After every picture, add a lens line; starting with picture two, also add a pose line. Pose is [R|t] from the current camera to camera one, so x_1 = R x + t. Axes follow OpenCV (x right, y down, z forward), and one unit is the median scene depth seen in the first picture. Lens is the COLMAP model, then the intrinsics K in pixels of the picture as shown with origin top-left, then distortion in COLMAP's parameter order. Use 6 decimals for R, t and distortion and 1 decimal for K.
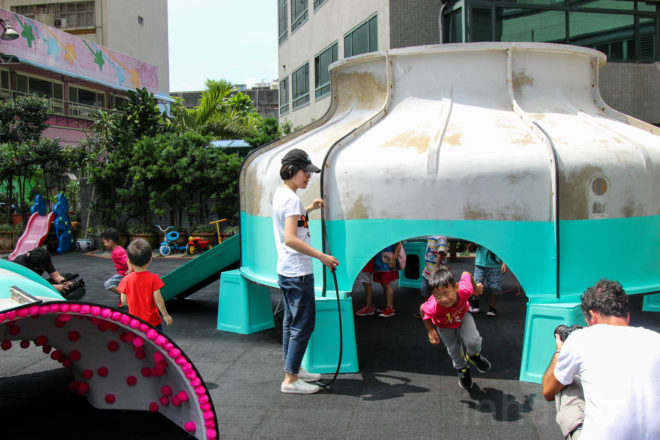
lens RADIAL K [[770.2, 0, 330.0], [0, 770.2, 220.0], [0, 0, 1]] dist [-0.082975, 0.032470]
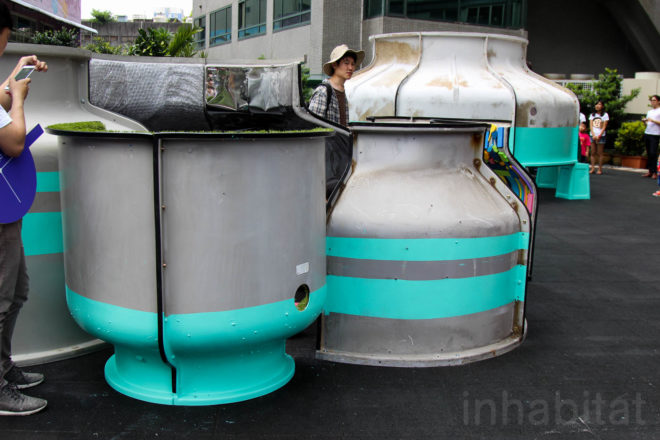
lens RADIAL K [[770.2, 0, 330.0], [0, 770.2, 220.0], [0, 0, 1]] dist [-0.082975, 0.032470]
pose [[0.977846, 0.015866, 0.208725, -0.526998], [-0.032858, 0.996396, 0.078196, 0.090766], [-0.206732, -0.083321, 0.974843, -0.791191]]
